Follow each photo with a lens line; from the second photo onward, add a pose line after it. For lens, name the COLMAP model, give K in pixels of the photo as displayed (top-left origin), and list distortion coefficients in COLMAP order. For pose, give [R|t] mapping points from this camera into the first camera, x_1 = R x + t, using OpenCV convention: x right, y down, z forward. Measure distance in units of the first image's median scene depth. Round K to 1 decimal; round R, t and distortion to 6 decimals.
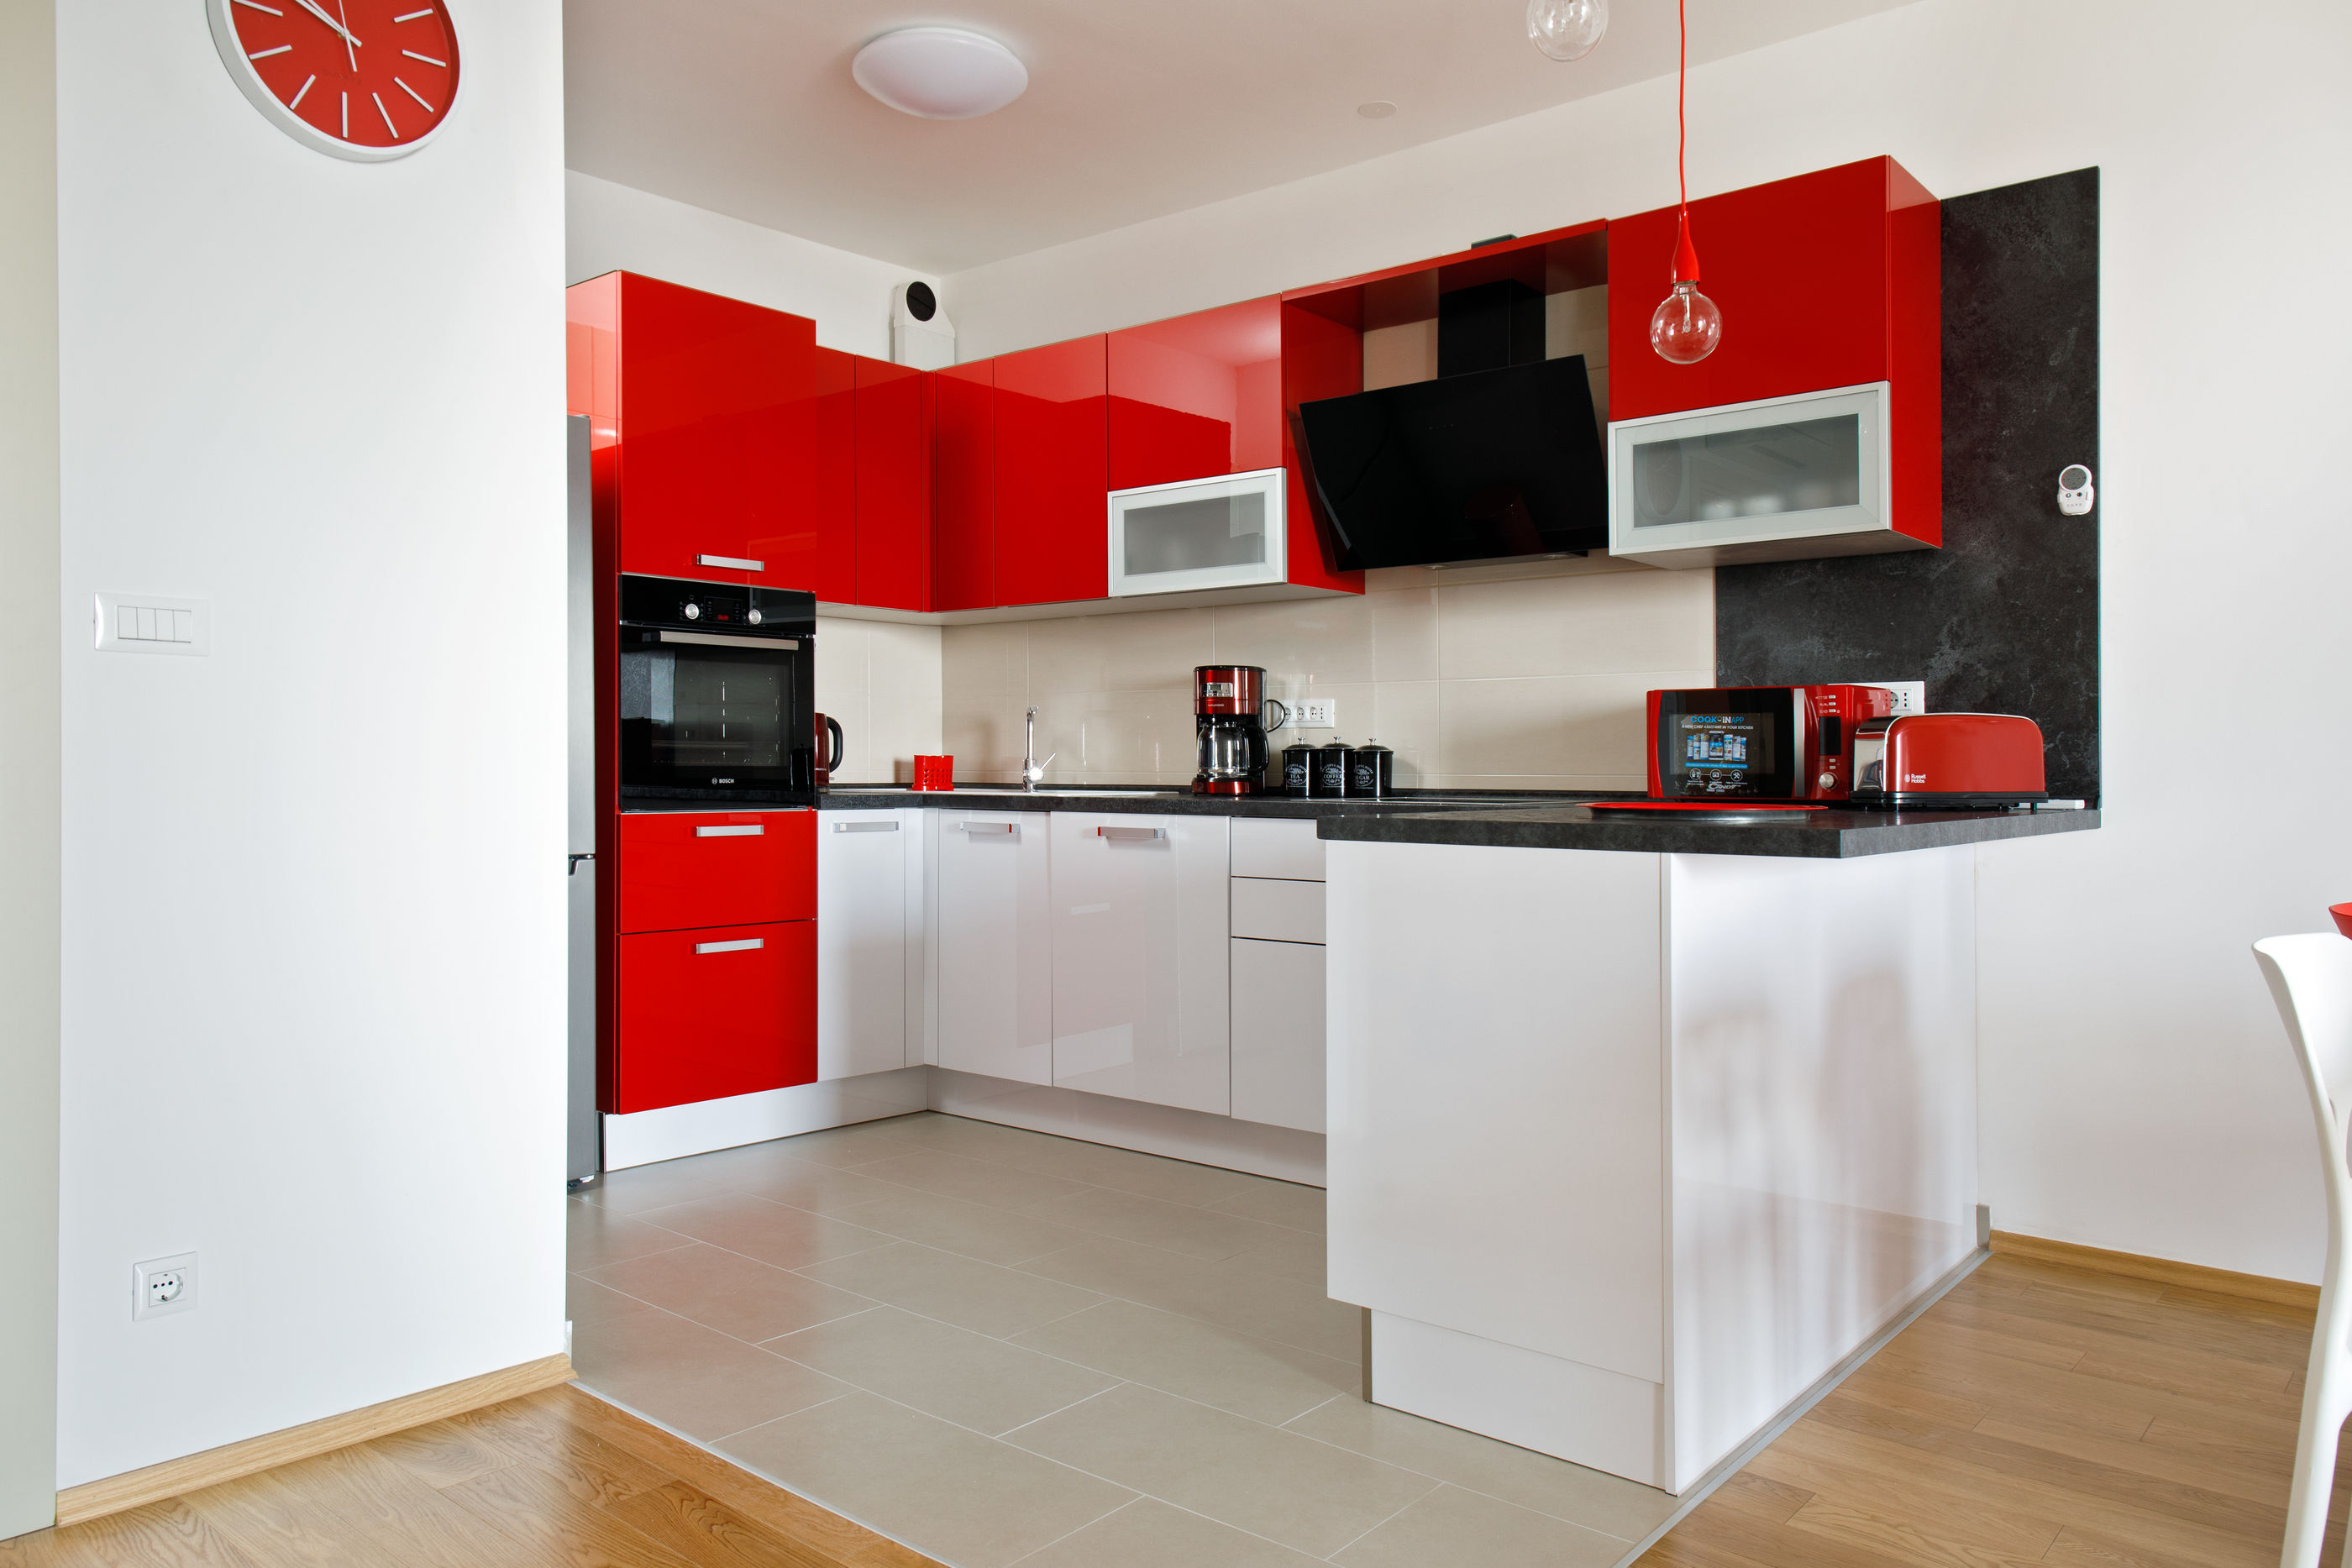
lens RADIAL K [[1688.5, 0, 1176.0], [0, 1688.5, 784.0], [0, 0, 1]] dist [0.032266, -0.000885]
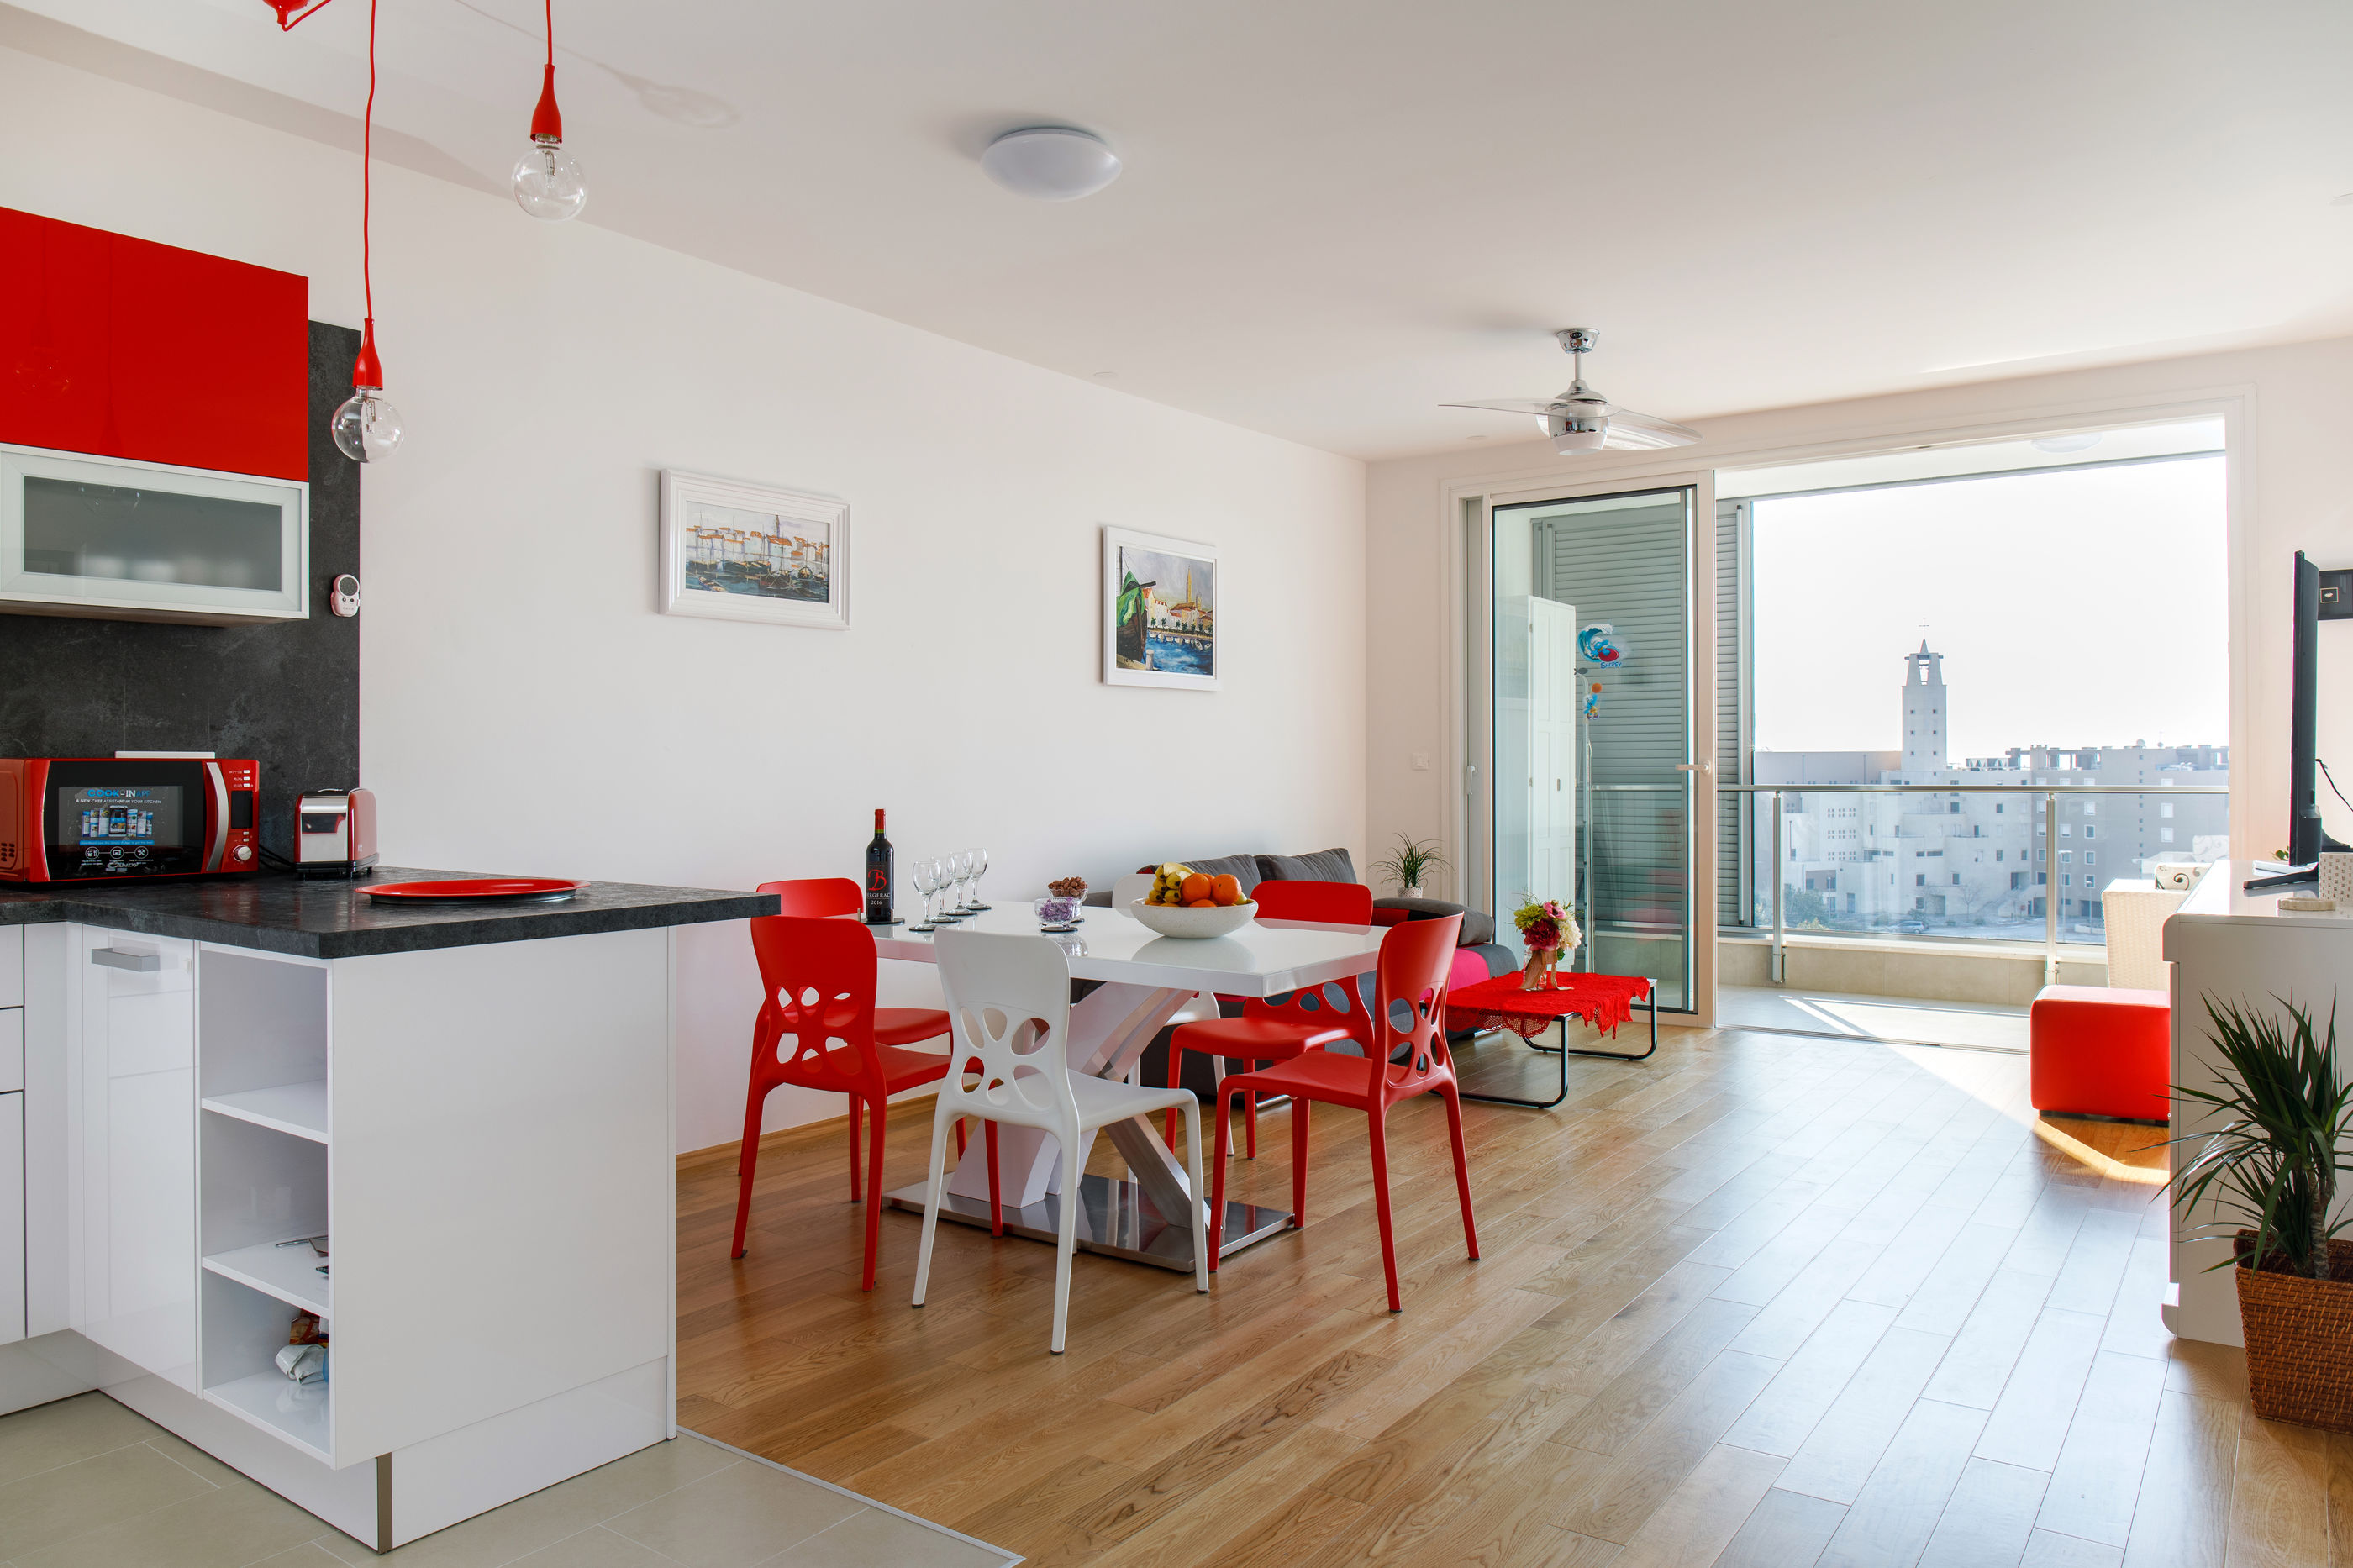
lens RADIAL K [[1689.3, 0, 1176.5], [0, 1689.3, 784.0], [0, 0, 1]] dist [0.032266, -0.000885]
pose [[-0.097947, -0.018477, 0.995020, -0.673786], [0.003871, 0.999813, 0.018947, -0.058954], [-0.995184, 0.005707, -0.097857, 0.517515]]
